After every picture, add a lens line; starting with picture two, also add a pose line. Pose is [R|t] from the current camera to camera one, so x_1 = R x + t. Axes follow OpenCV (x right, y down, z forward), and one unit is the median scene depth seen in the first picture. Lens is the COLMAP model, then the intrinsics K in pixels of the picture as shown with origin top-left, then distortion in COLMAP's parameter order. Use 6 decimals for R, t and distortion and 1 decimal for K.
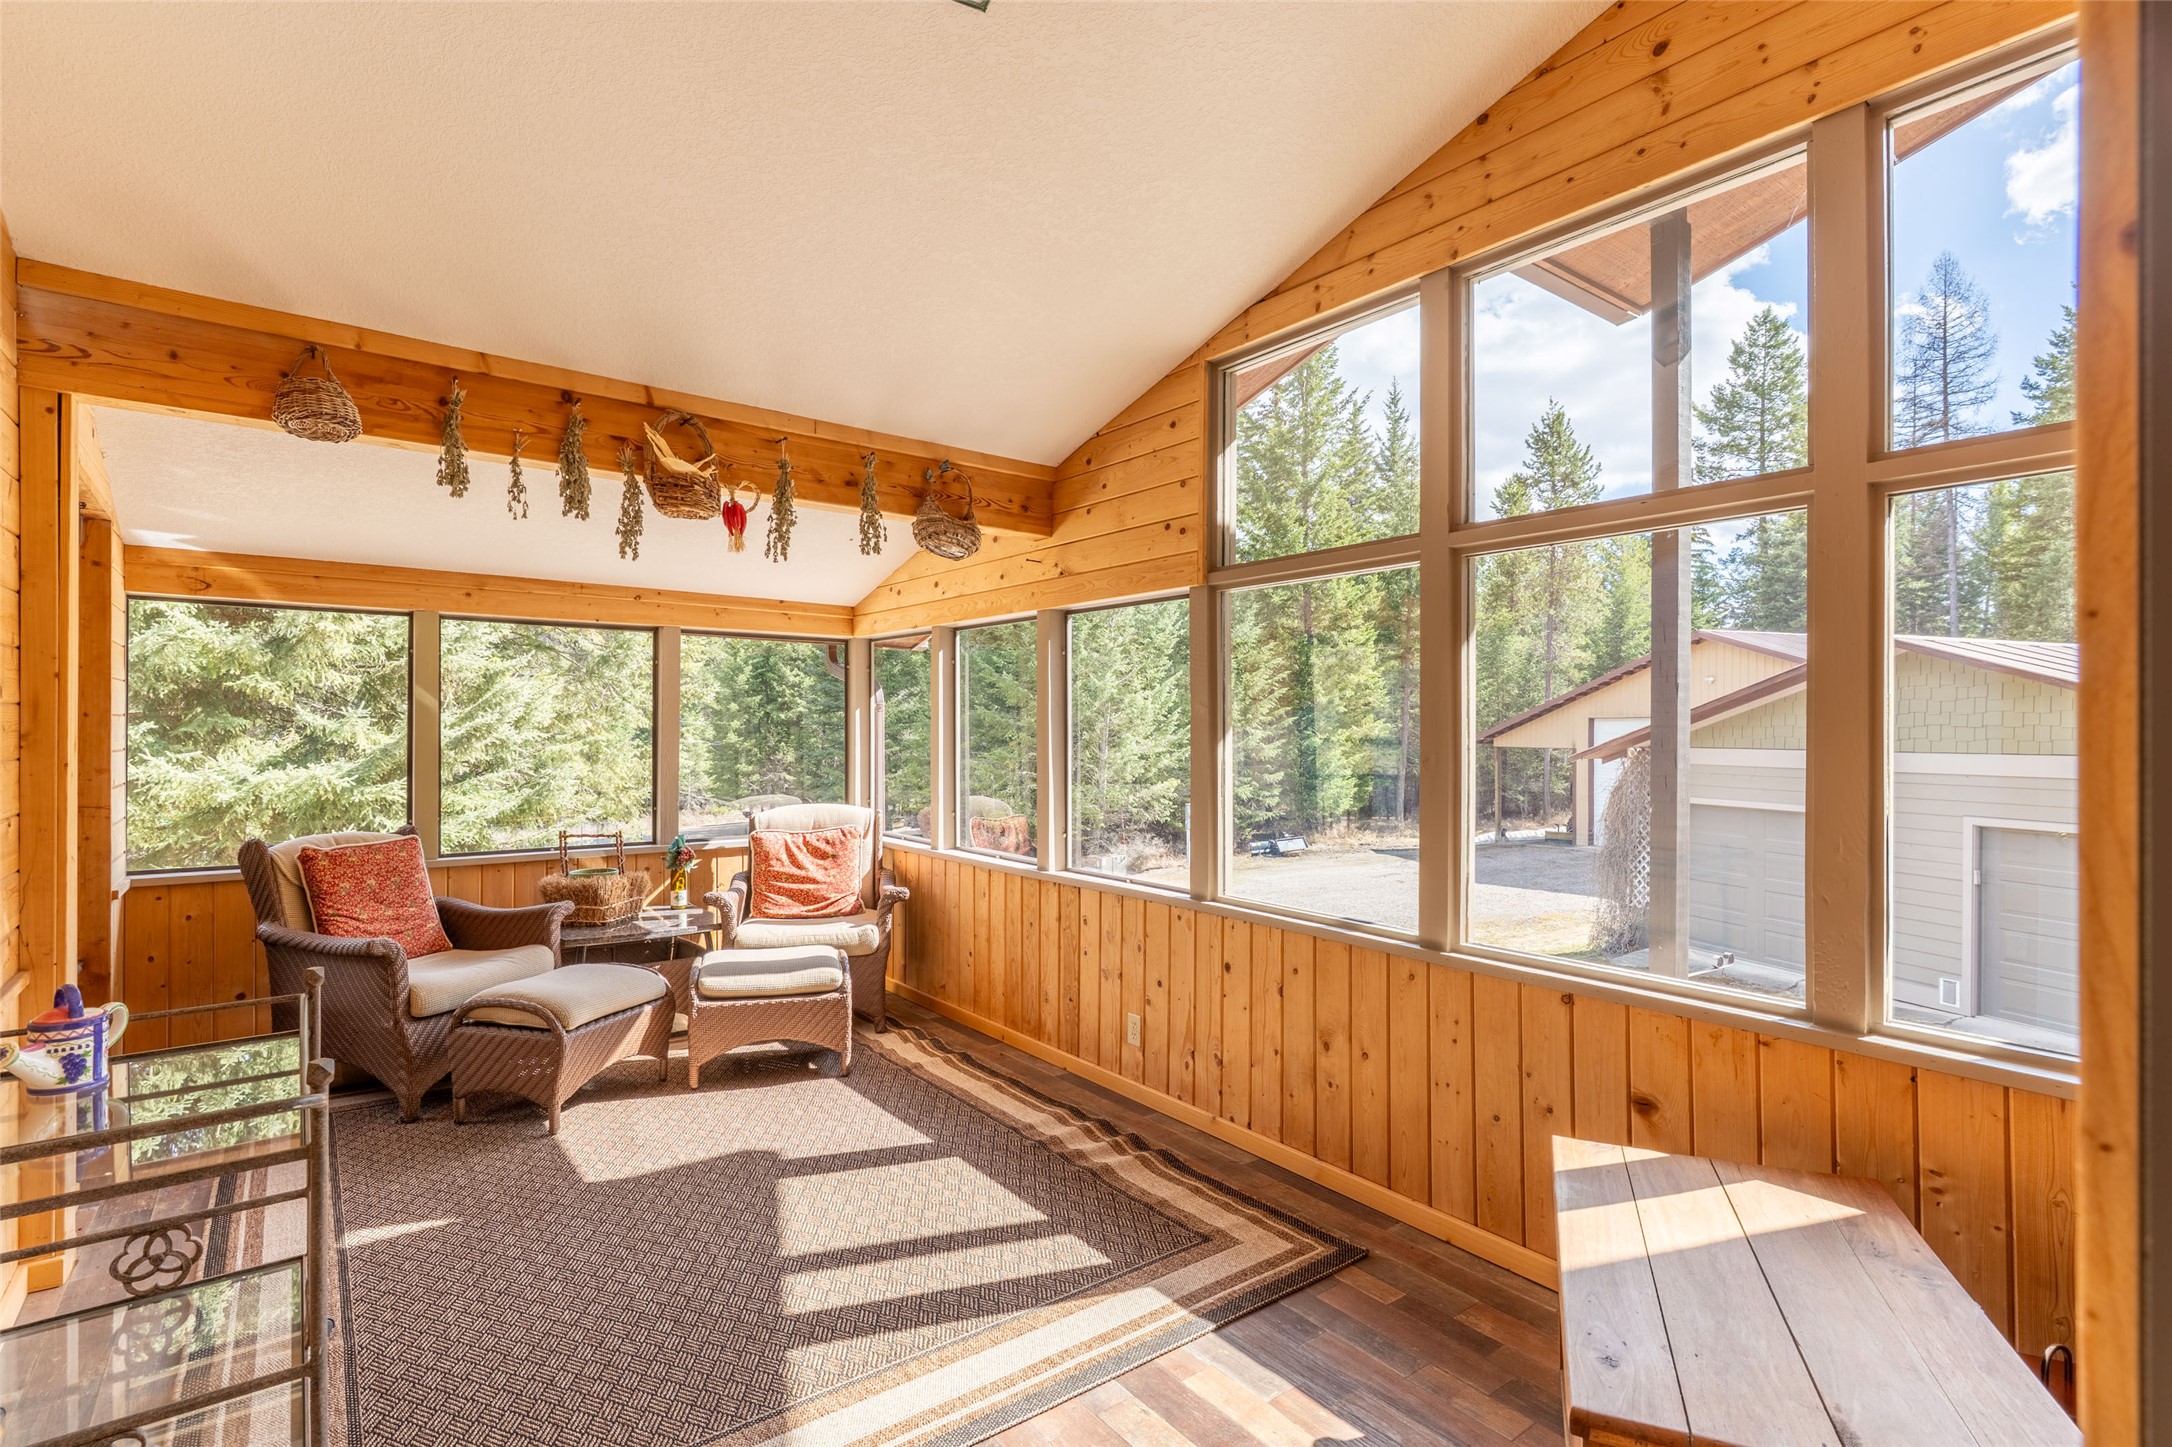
lens RADIAL K [[1025.3, 0, 1071.0], [0, 1025.3, 735.3], [0, 0, 1]] dist [-0.001821, 0.001539]
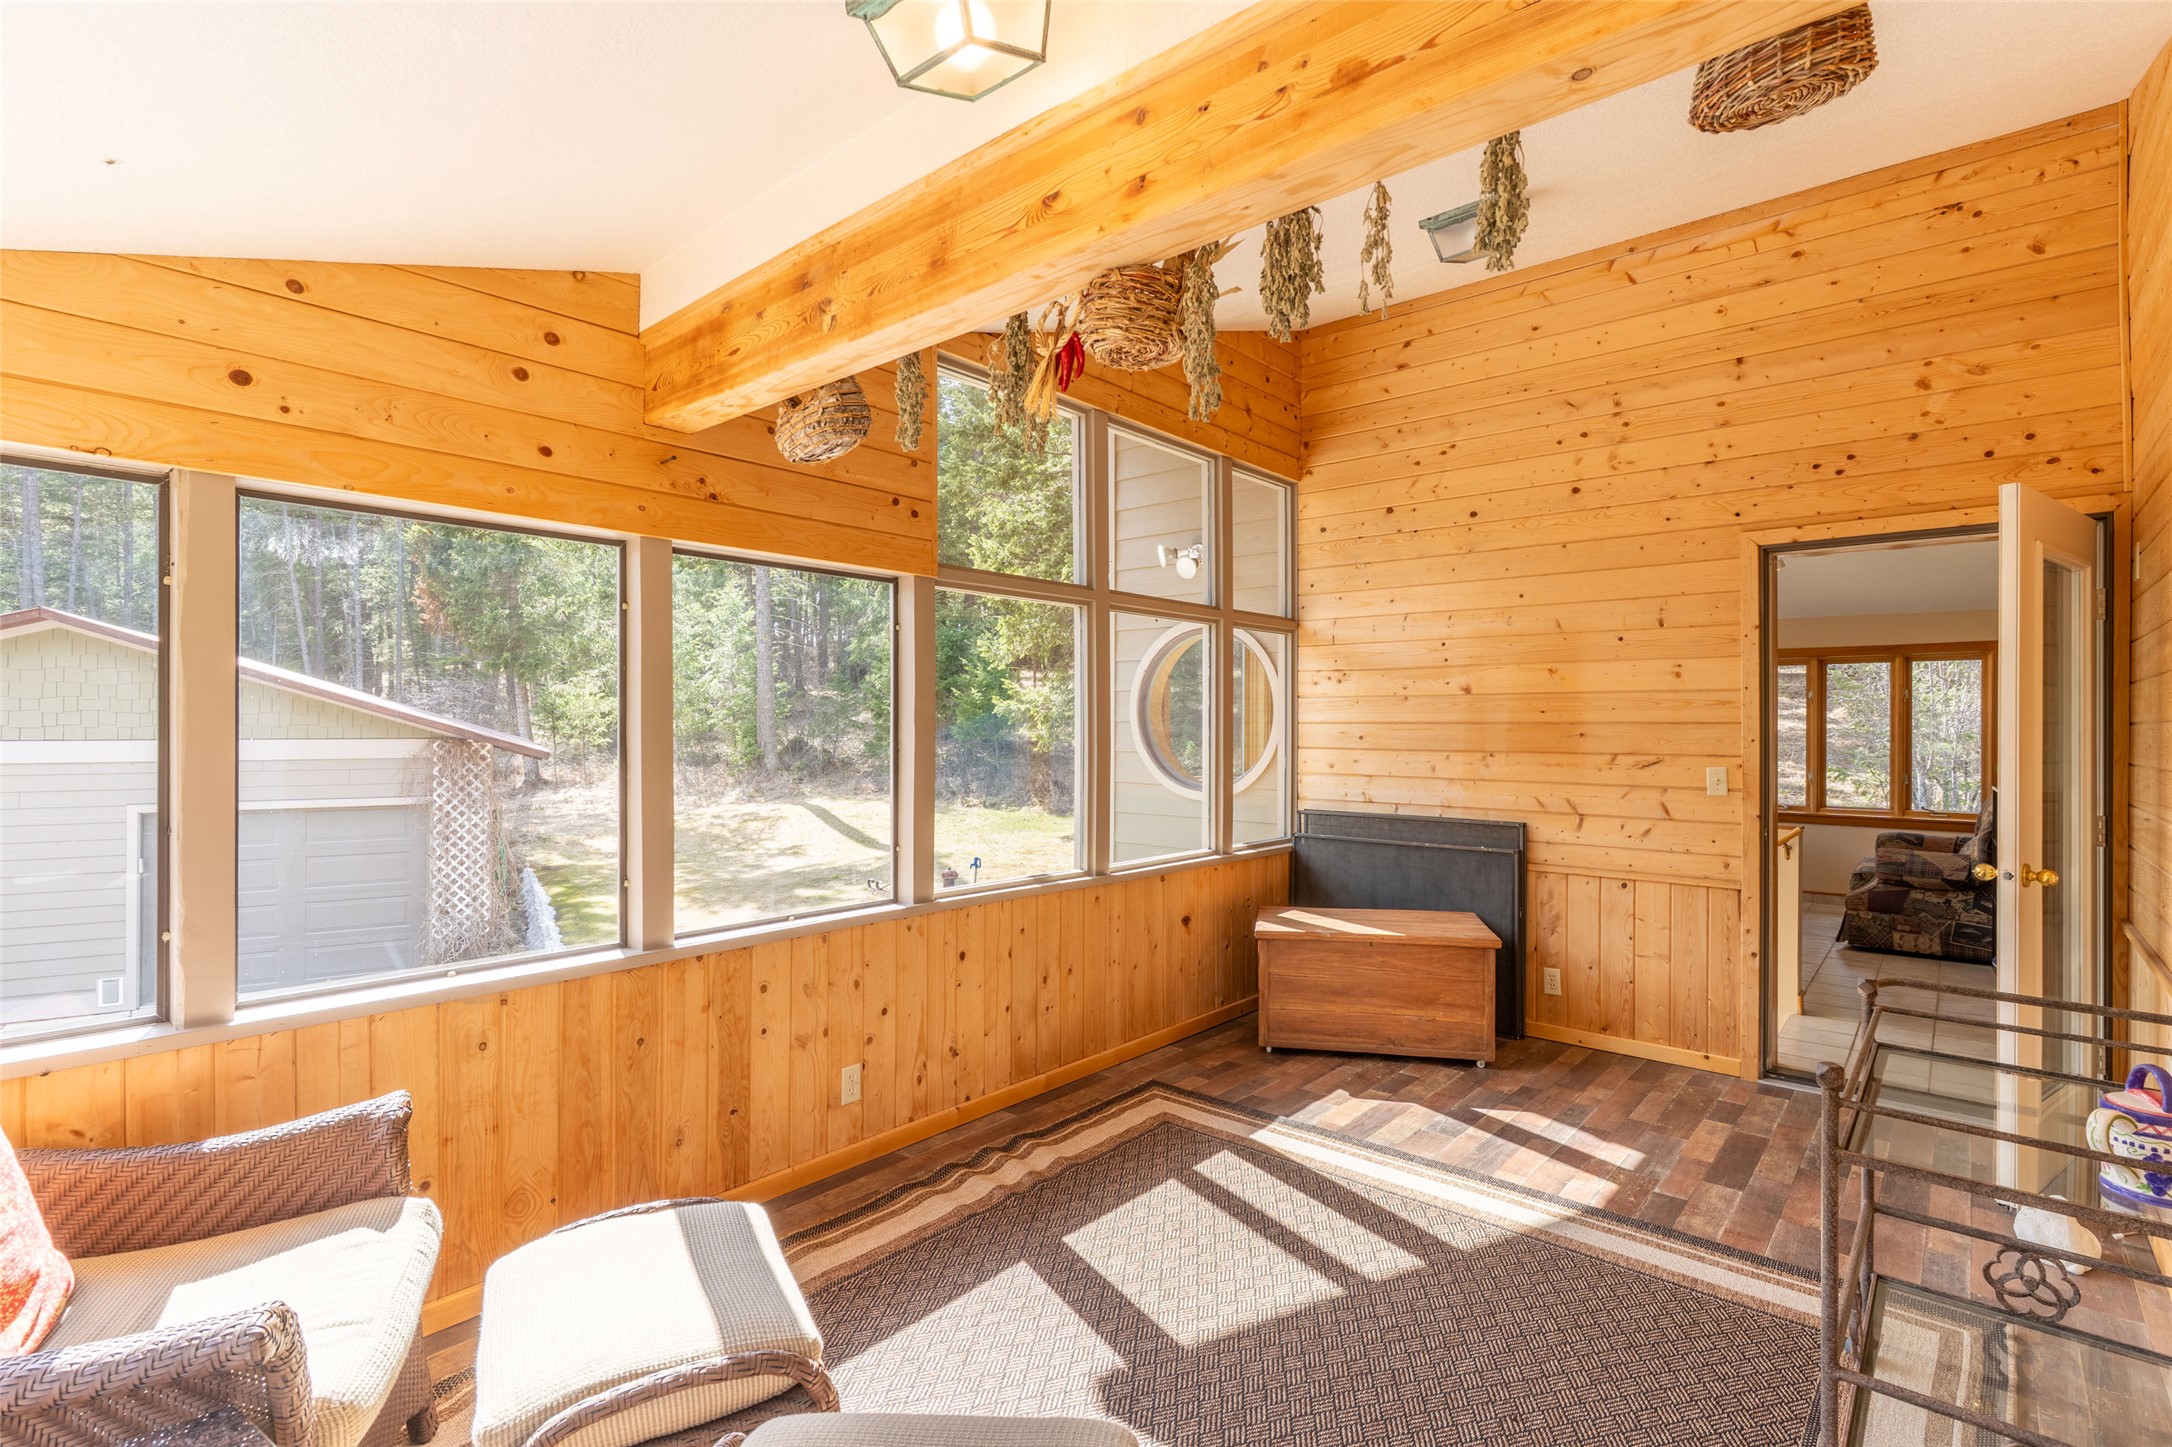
lens RADIAL K [[1025.3, 0, 1071.0], [0, 1025.3, 735.3], [0, 0, 1]] dist [-0.001821, 0.001539]
pose [[-0.201869, -0.017882, 0.979249, -0.906232], [0.000617, 0.999831, 0.018385, -0.016013], [-0.979412, 0.004316, -0.201824, 1.135724]]
